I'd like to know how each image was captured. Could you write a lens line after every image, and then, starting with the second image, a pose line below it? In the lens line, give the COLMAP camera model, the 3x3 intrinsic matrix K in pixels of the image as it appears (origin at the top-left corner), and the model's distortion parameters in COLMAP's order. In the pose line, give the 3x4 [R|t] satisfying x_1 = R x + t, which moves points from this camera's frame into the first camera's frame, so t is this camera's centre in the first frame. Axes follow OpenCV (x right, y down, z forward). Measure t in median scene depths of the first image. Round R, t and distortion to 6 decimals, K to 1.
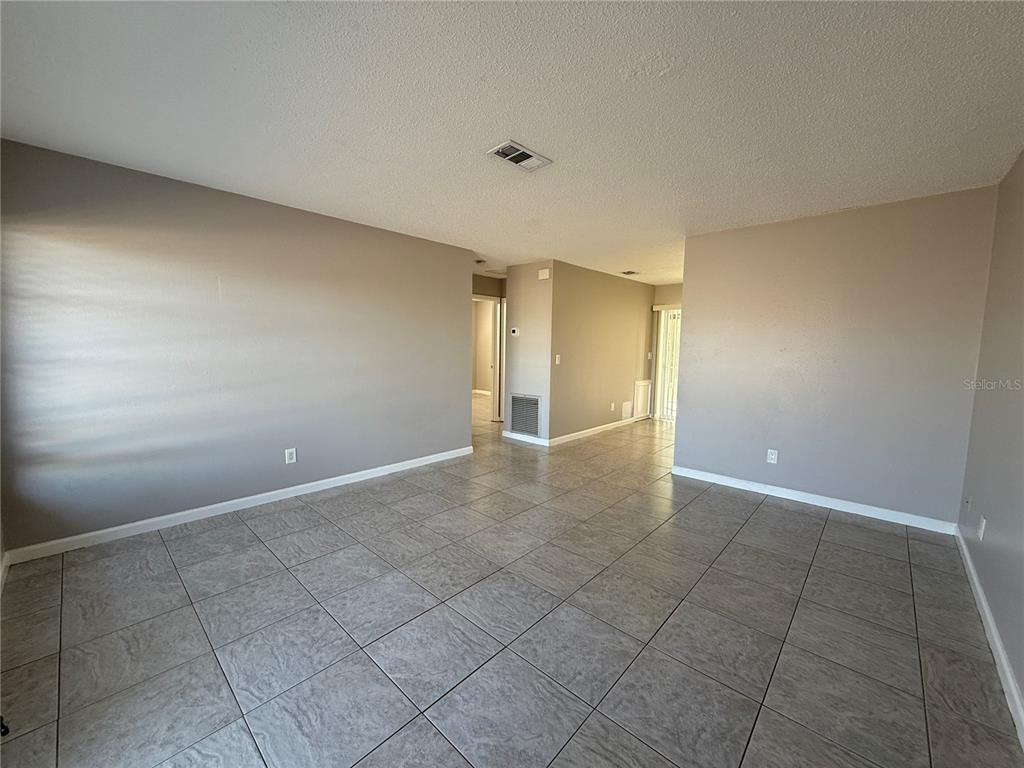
lens RADIAL K [[405.5, 0, 496.3], [0, 405.5, 388.2], [0, 0, 1]] dist [-0.000092, -0.000261]
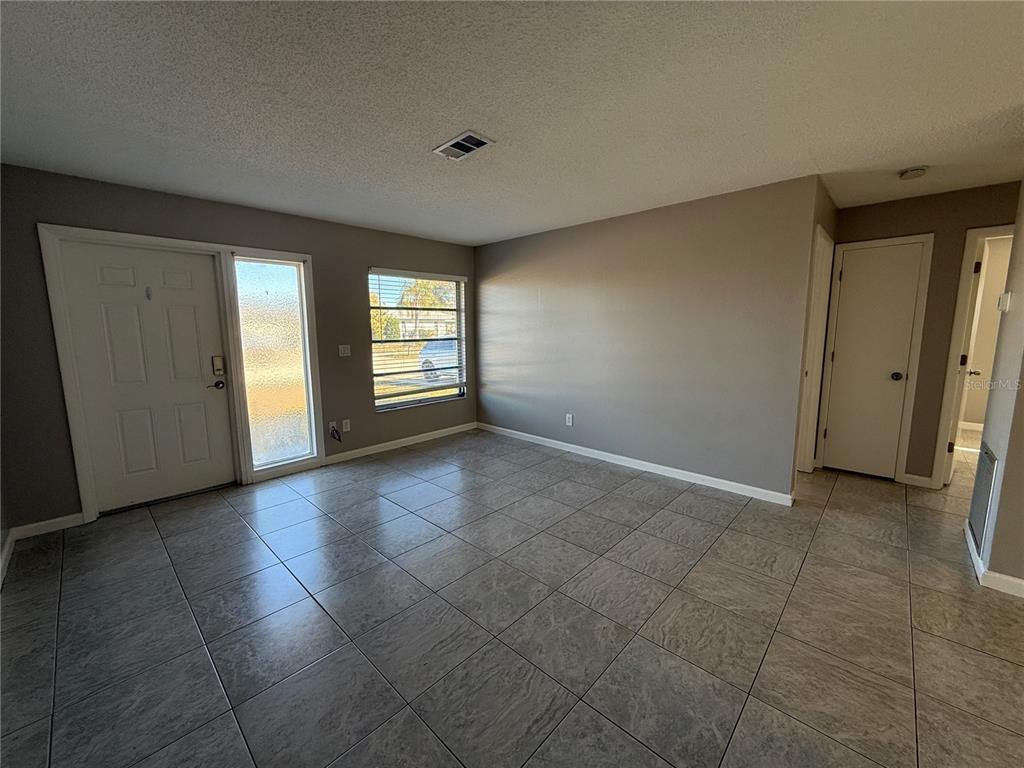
lens RADIAL K [[405.5, 0, 509.2], [0, 405.5, 381.0], [0, 0, 1]] dist [-0.000092, -0.000261]
pose [[0.009768, 0.112721, -0.993579, 0.825992], [-0.106570, 0.988084, 0.111050, -0.083447], [0.994257, 0.104801, 0.021664, 0.841220]]
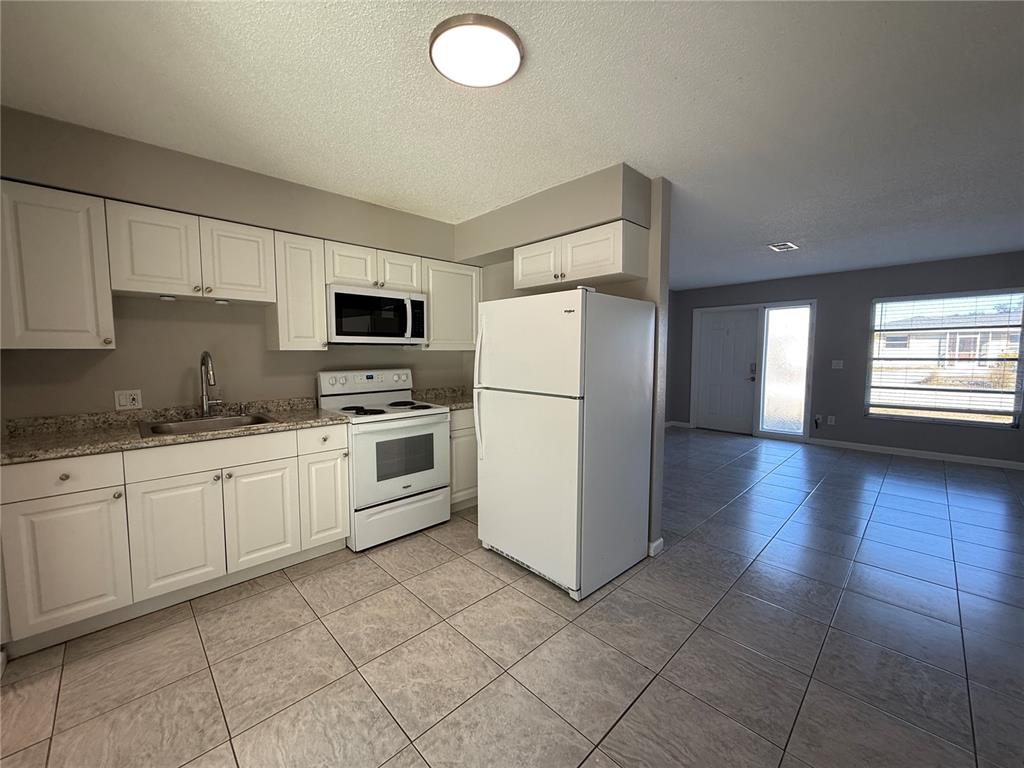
lens RADIAL K [[405.5, 0, 507.2], [0, 405.5, 386.3], [0, 0, 1]] dist [-0.000092, -0.000261]
pose [[-0.999329, -0.011213, 0.034872, 0.876909], [-0.004140, 0.980469, 0.196629, -0.224175], [-0.036396, 0.196353, -0.979858, 2.115355]]
